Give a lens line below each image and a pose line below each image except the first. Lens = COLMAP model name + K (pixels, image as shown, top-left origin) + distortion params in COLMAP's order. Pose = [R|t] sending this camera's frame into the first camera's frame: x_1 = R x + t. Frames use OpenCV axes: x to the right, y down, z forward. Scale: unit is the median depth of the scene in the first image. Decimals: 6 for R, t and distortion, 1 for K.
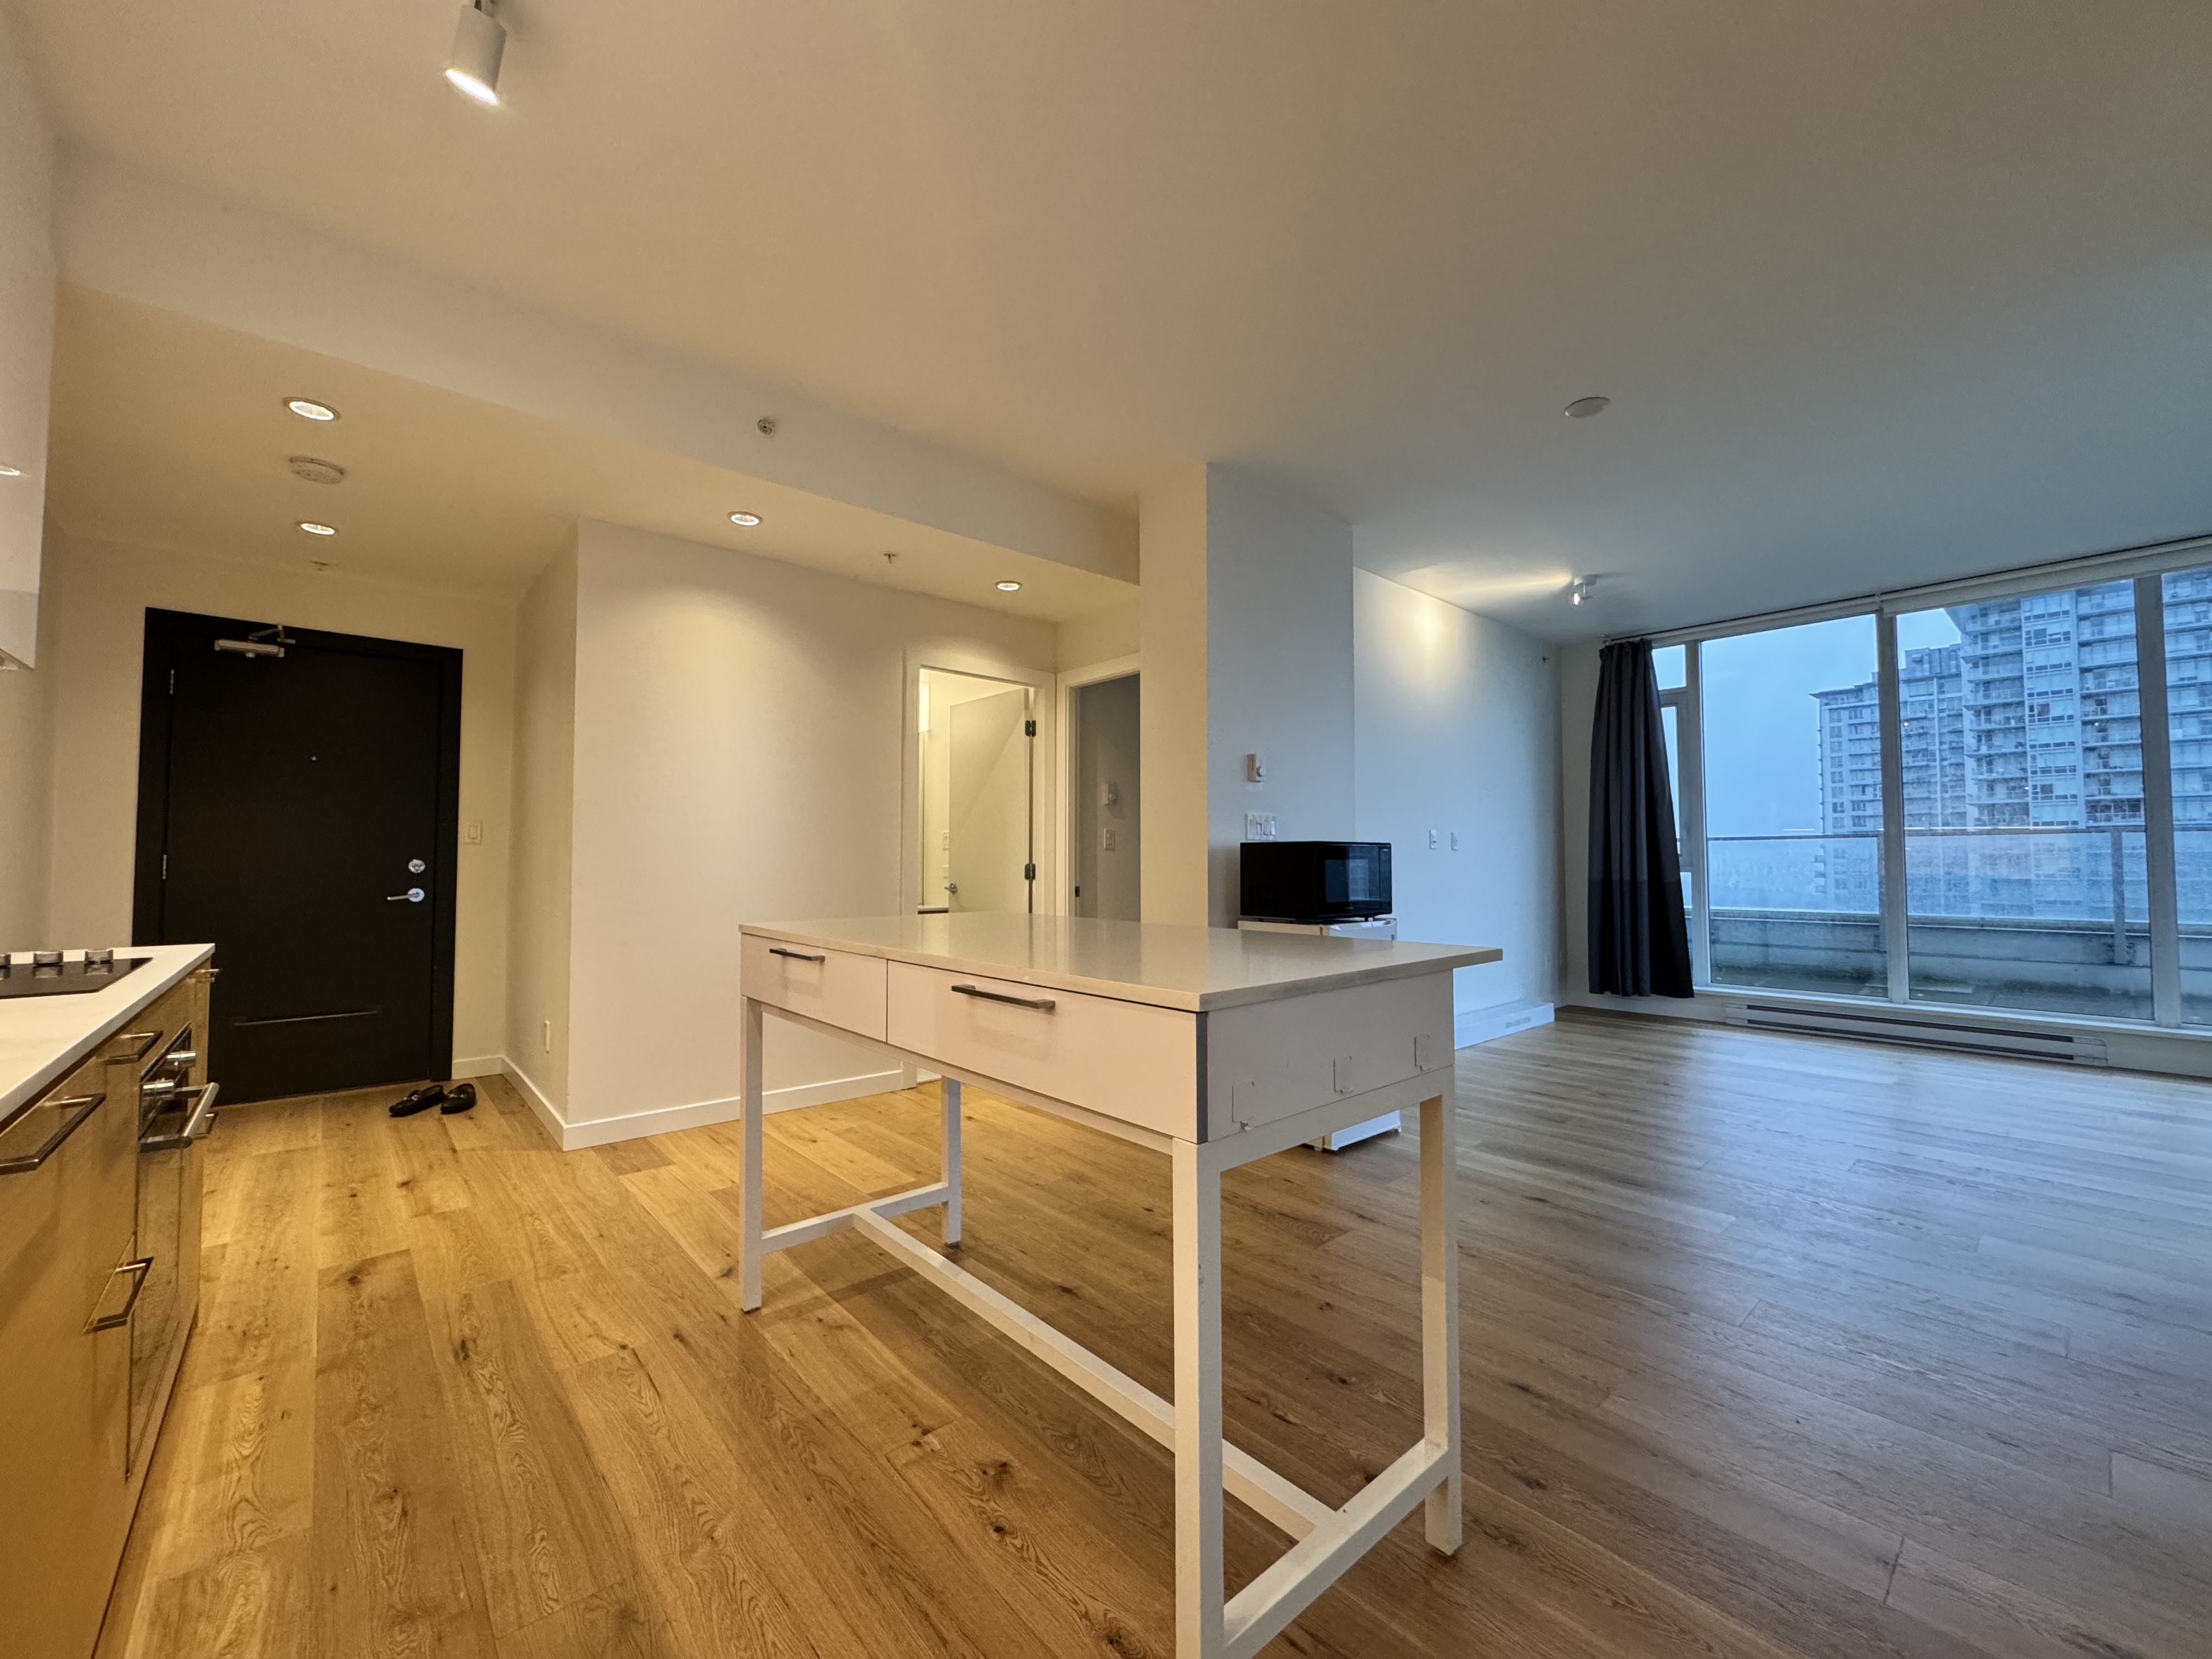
lens RADIAL K [[878.9, 0, 1109.9], [0, 878.9, 830.4], [0, 0, 1]] dist [-0.003891, -0.000151]
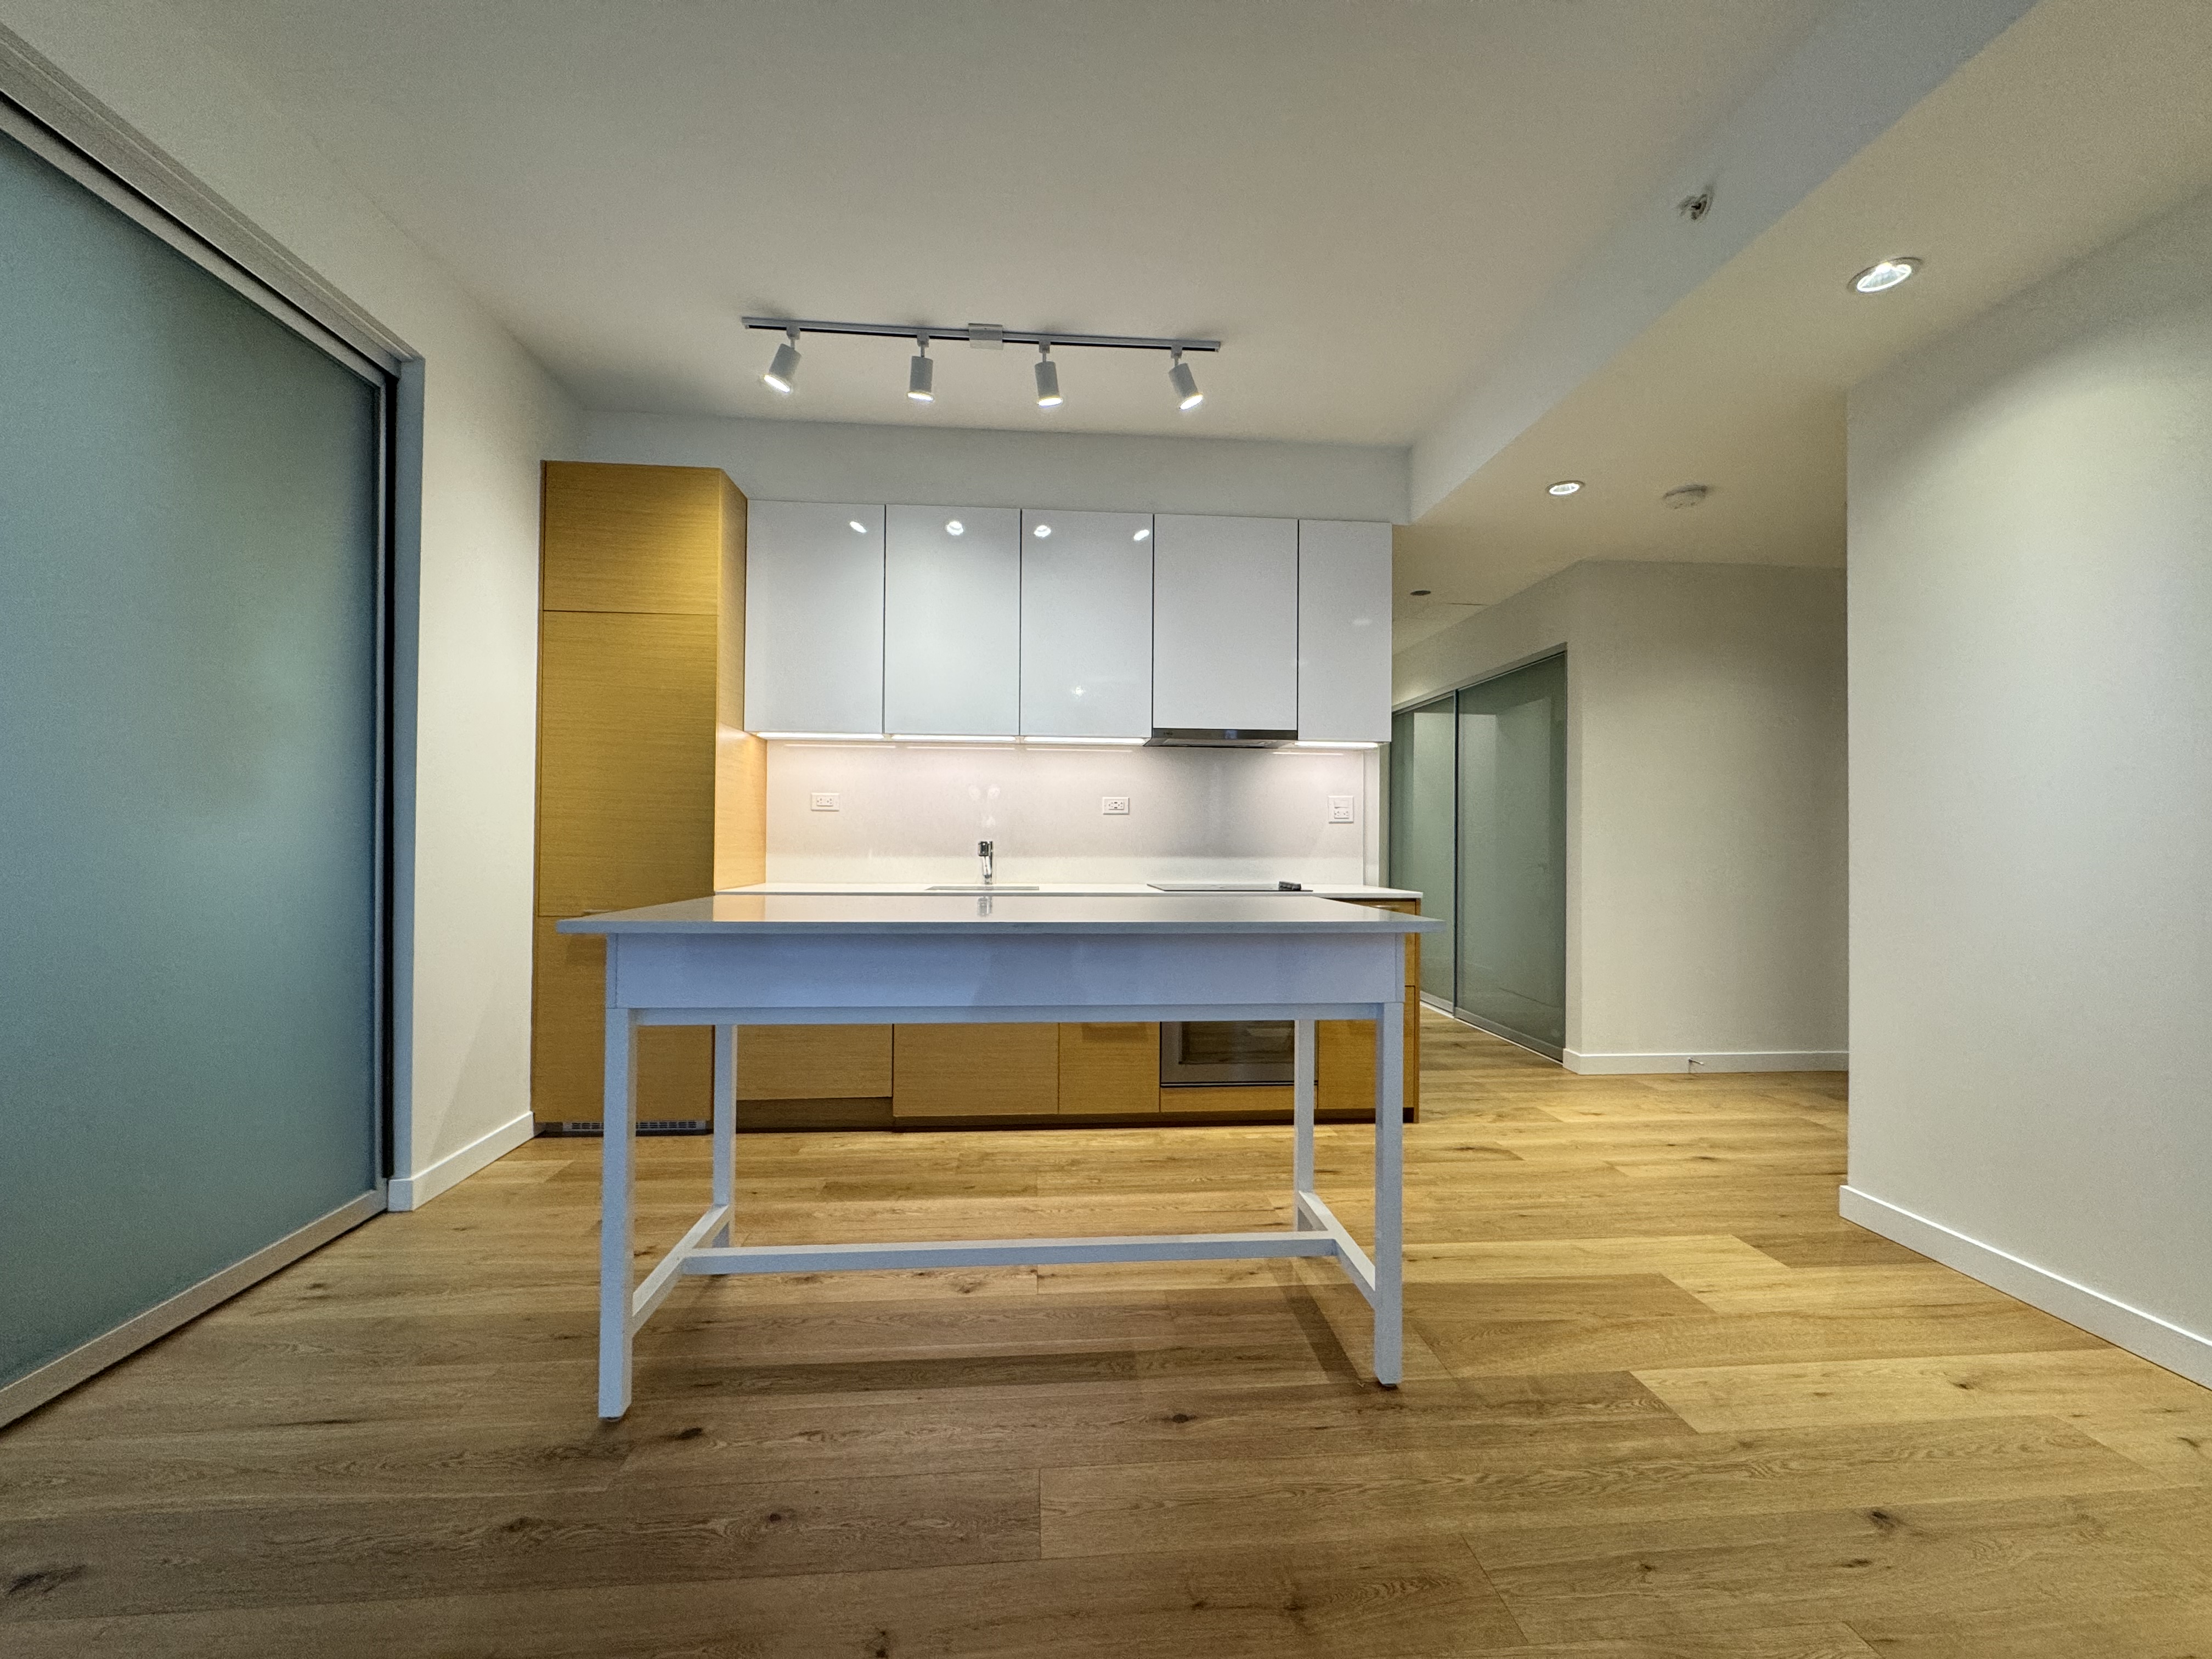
lens RADIAL K [[878.9, 0, 1111.7], [0, 878.9, 836.4], [0, 0, 1]] dist [-0.003891, -0.000151]
pose [[-0.597788, -0.011475, -0.801572, 0.135201], [0.020547, 0.999350, -0.029629, 0.012799], [0.801391, -0.034182, -0.597163, 0.326727]]
